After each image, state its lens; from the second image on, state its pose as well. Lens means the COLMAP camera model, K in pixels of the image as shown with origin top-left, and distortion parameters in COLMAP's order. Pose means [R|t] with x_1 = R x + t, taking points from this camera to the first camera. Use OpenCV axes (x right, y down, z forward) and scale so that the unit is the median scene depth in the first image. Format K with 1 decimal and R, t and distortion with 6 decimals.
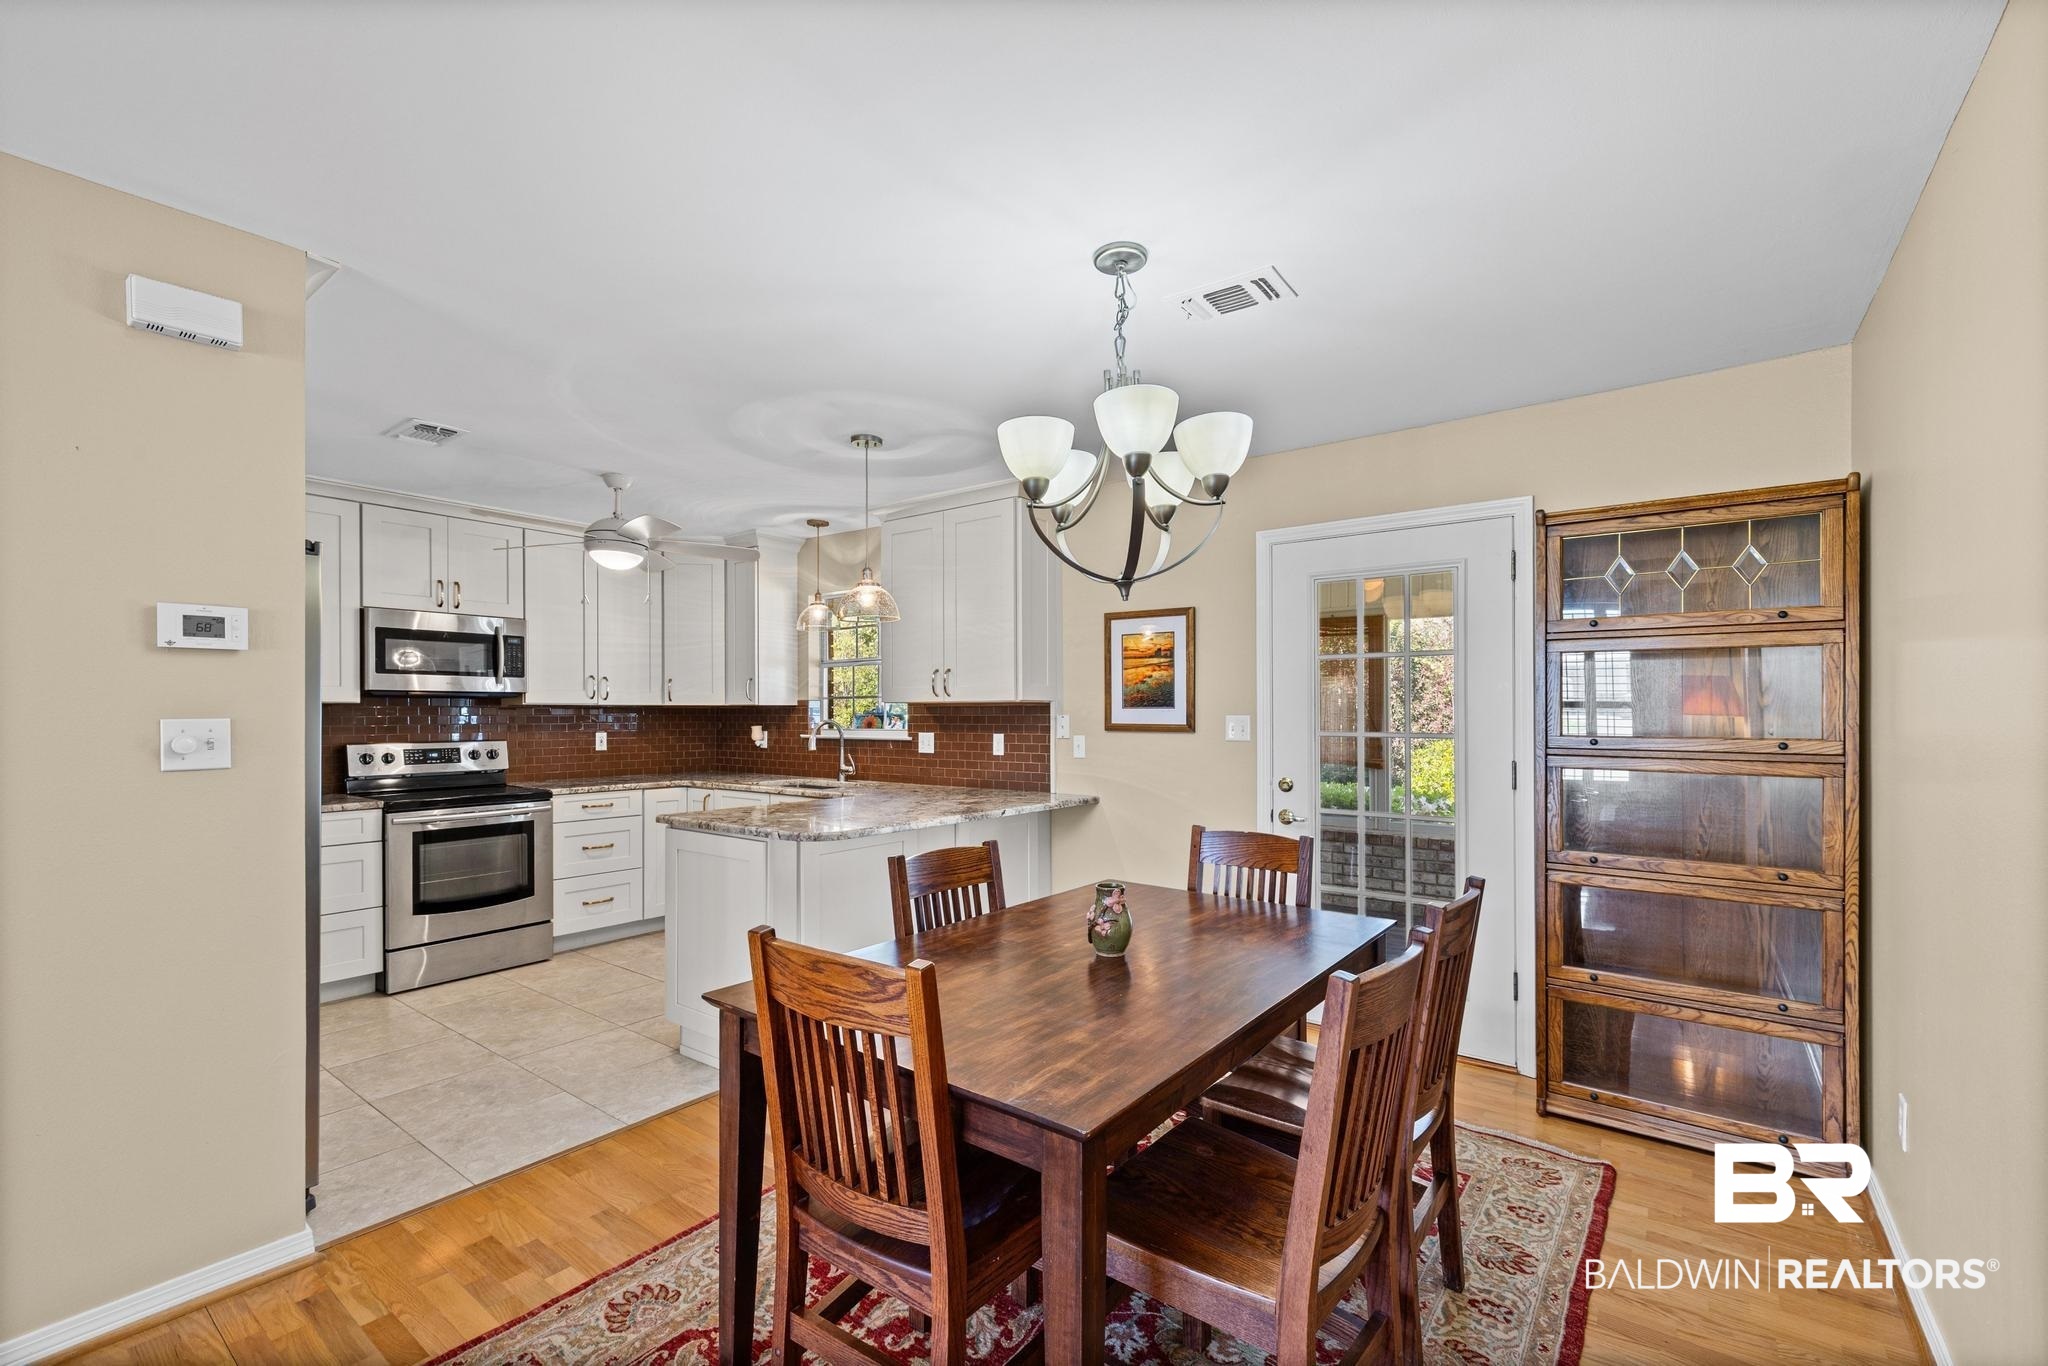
lens RADIAL K [[866.6, 0, 1008.1], [0, 866.6, 712.4], [0, 0, 1]] dist [-0.000421, -0.000314]
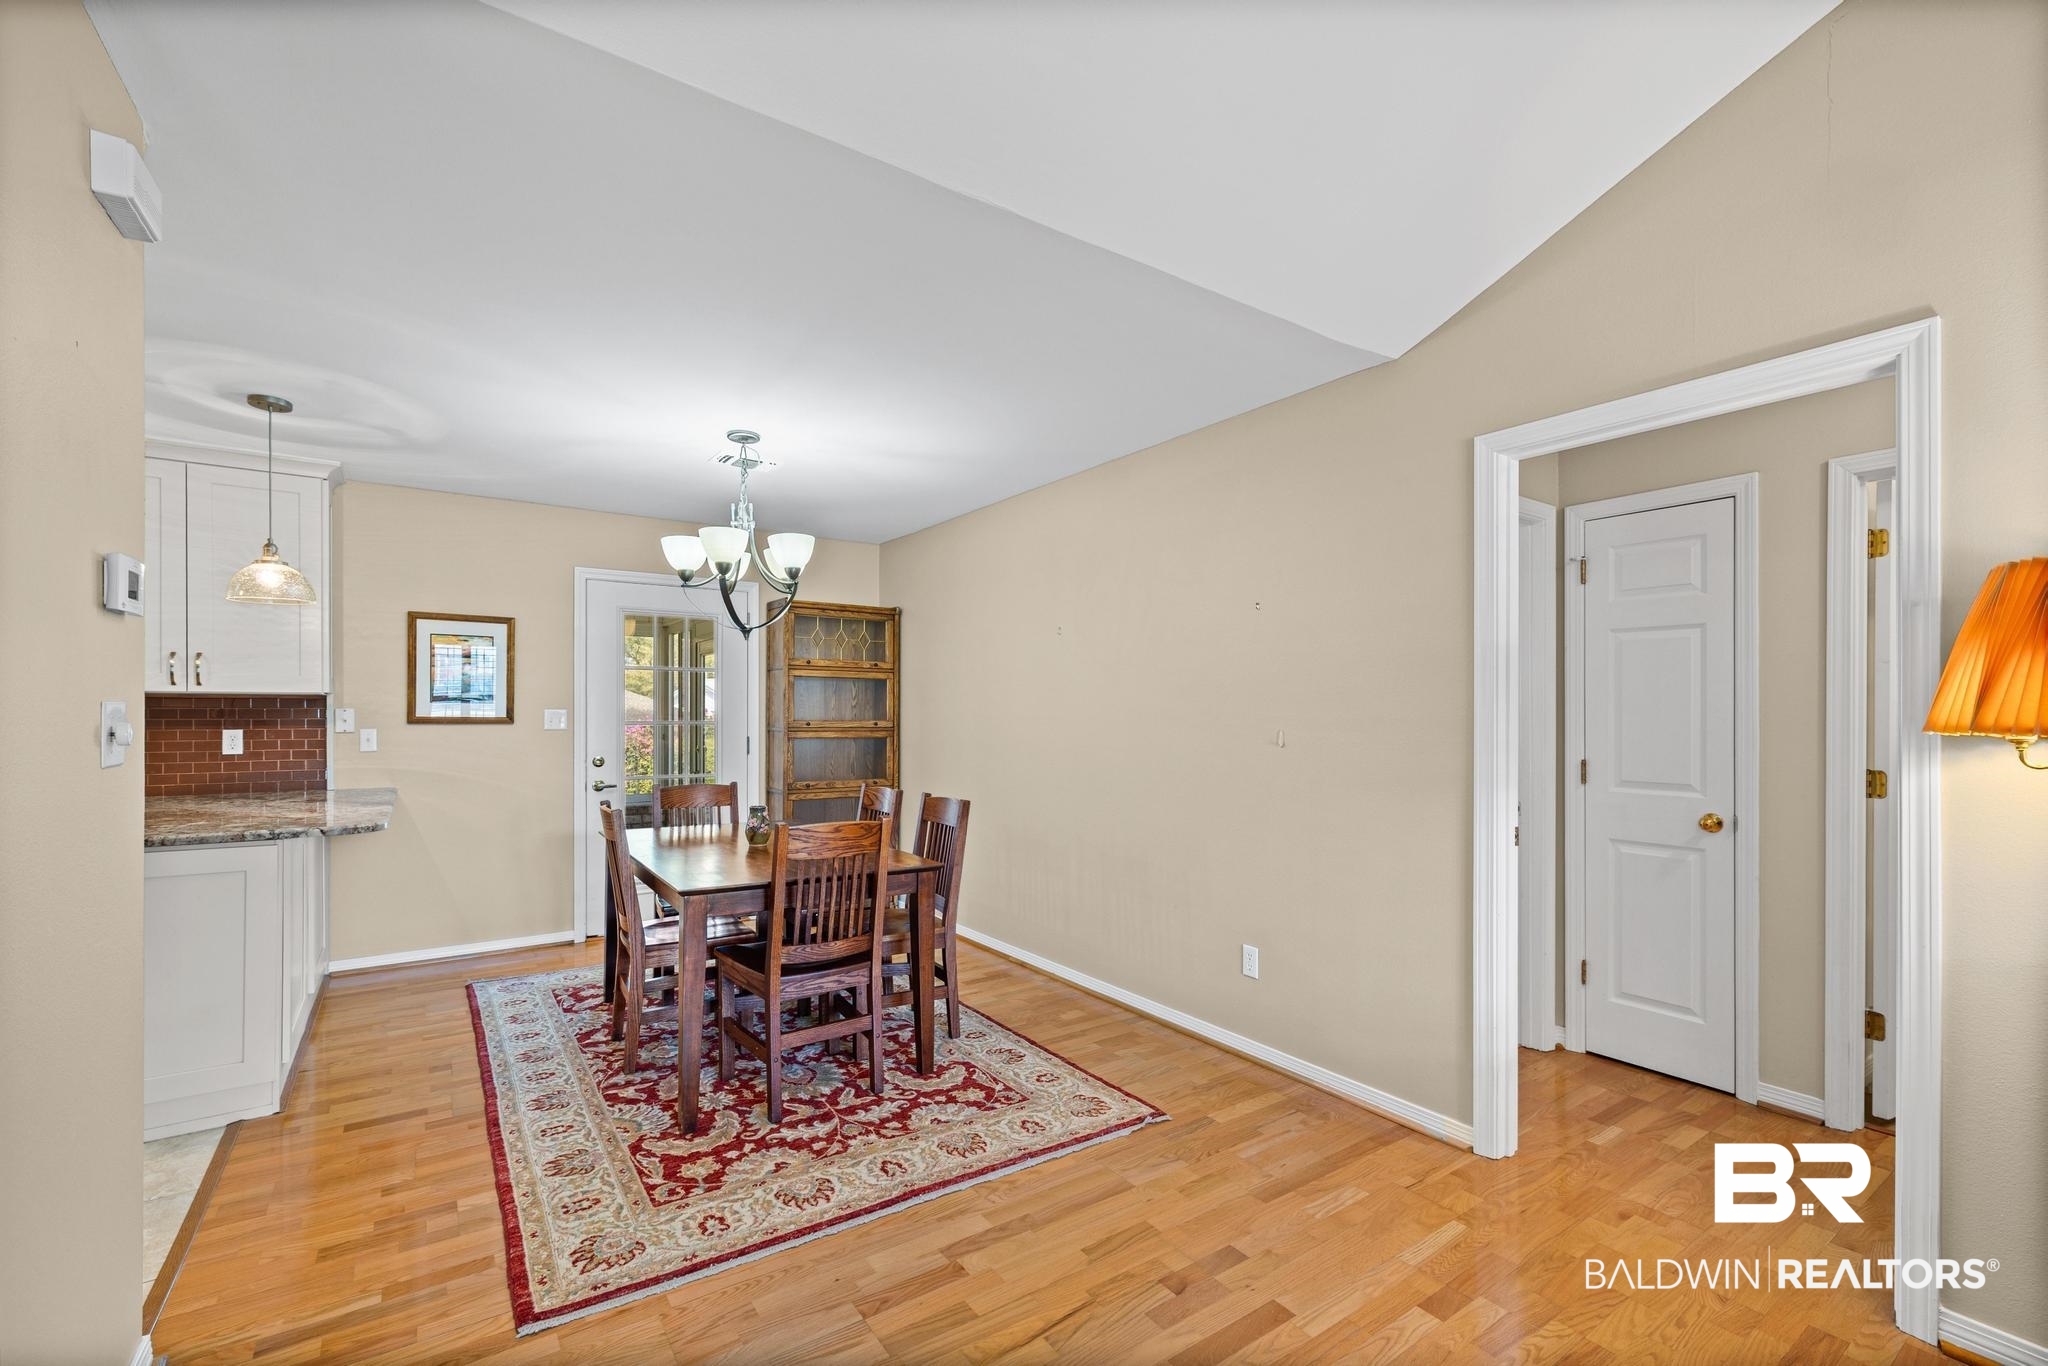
lens RADIAL K [[866.8, 0, 1009.5], [0, 866.8, 707.7], [0, 0, 1]] dist [0.004793, 0.001038]
pose [[0.319323, 0.006466, 0.947624, -0.585587], [-0.003847, 0.999977, -0.005526, 0.004467], [-0.947638, -0.001881, 0.319341, -0.017290]]
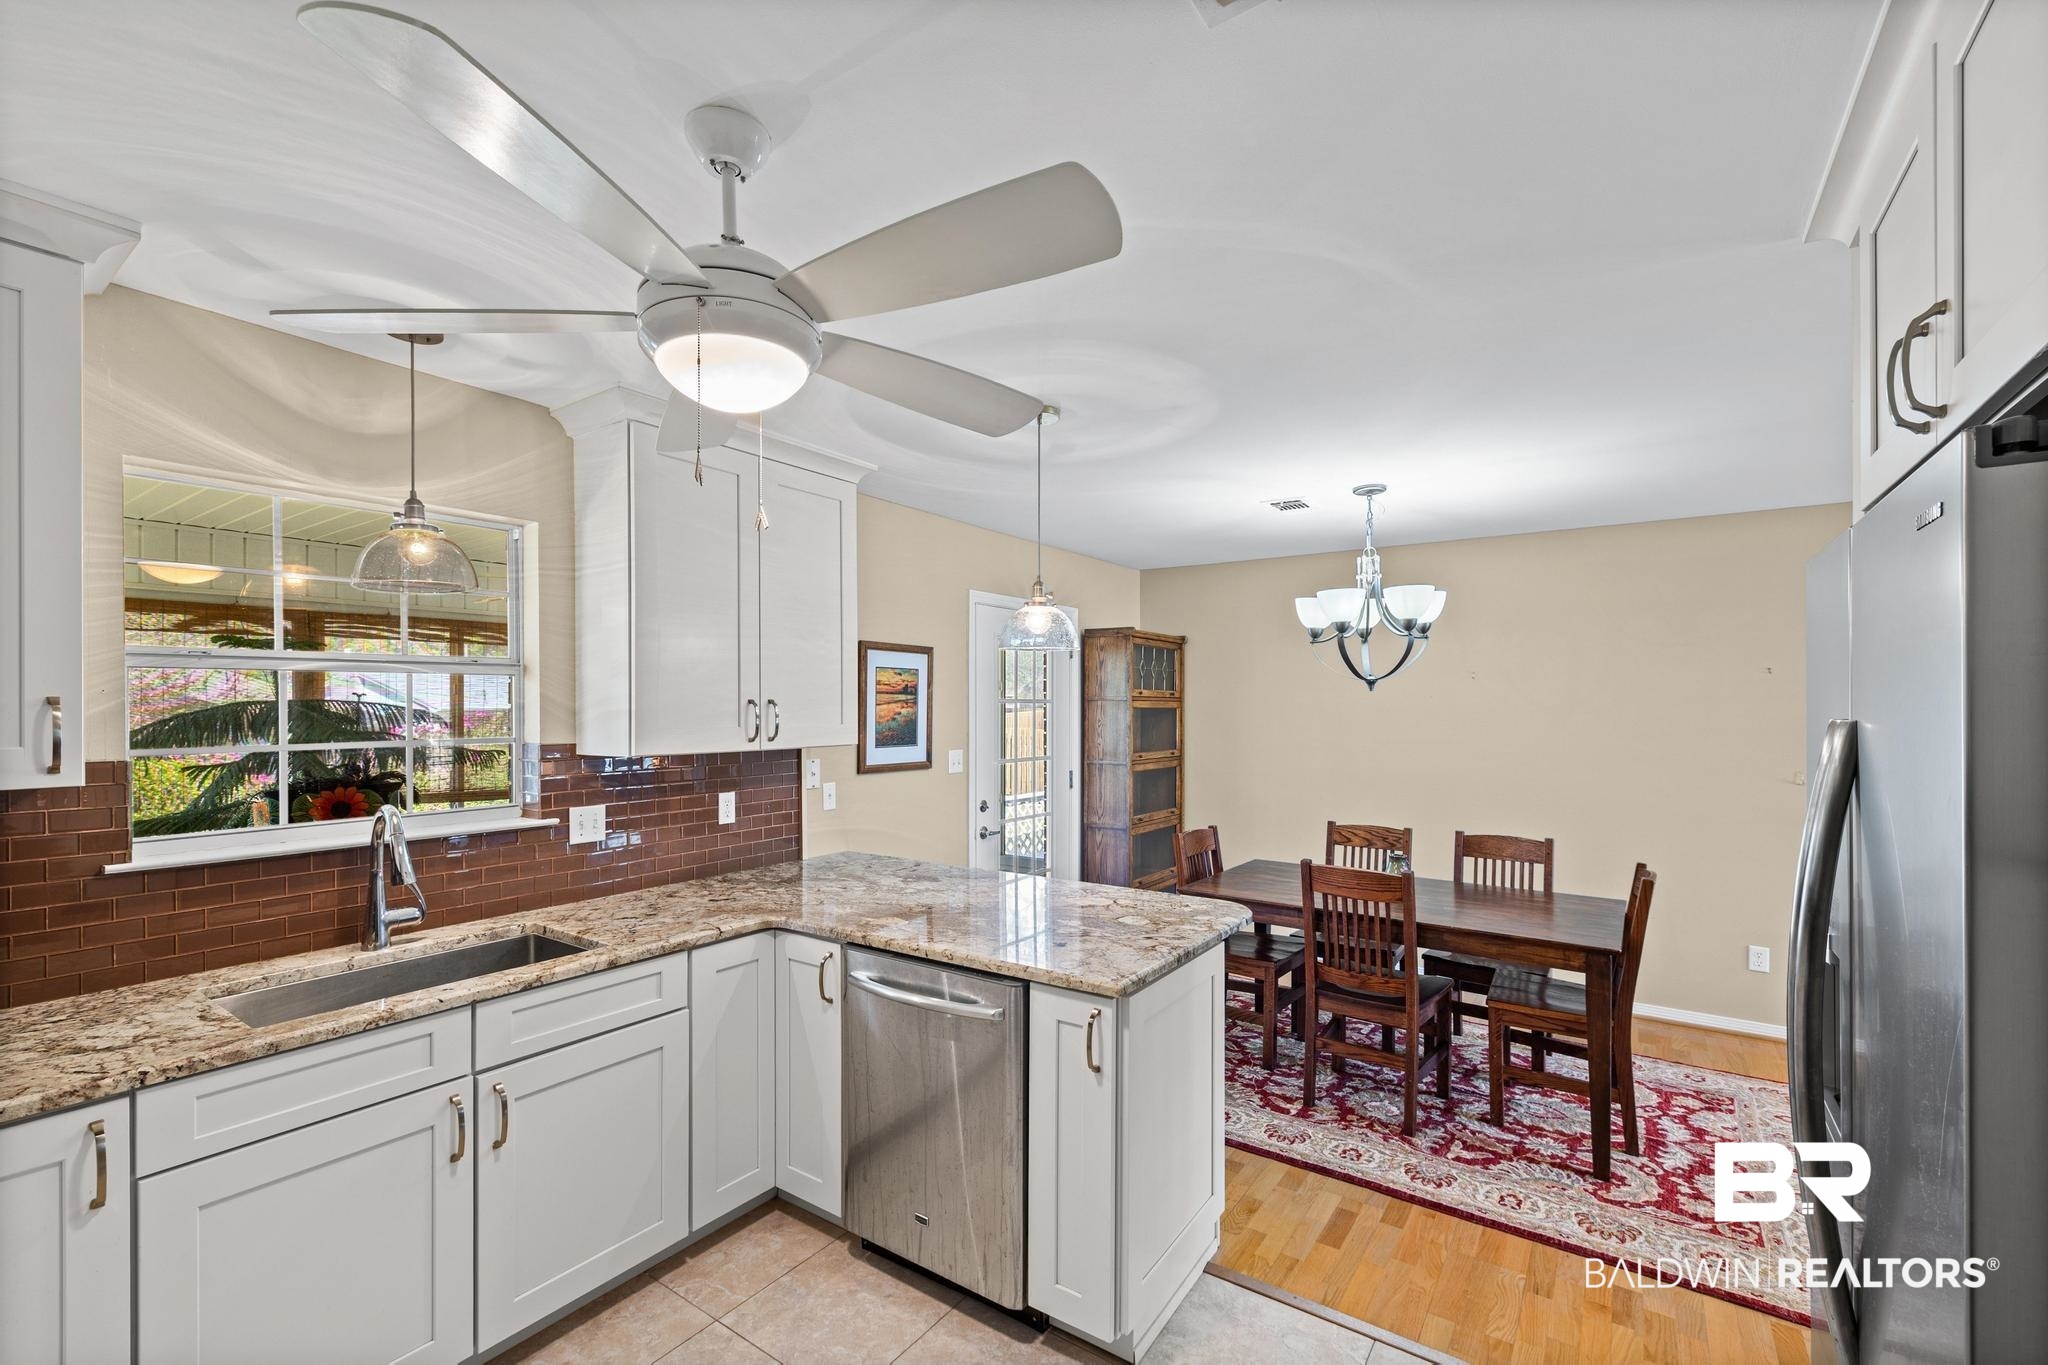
lens RADIAL K [[866.6, 0, 1008.1], [0, 866.6, 711.9], [0, 0, 1]] dist [-0.000421, -0.000314]
pose [[-0.024624, -0.008469, 0.999661, -0.695240], [-0.002848, 0.999961, 0.008401, -0.044950], [-0.999693, -0.002640, -0.024647, 0.788991]]
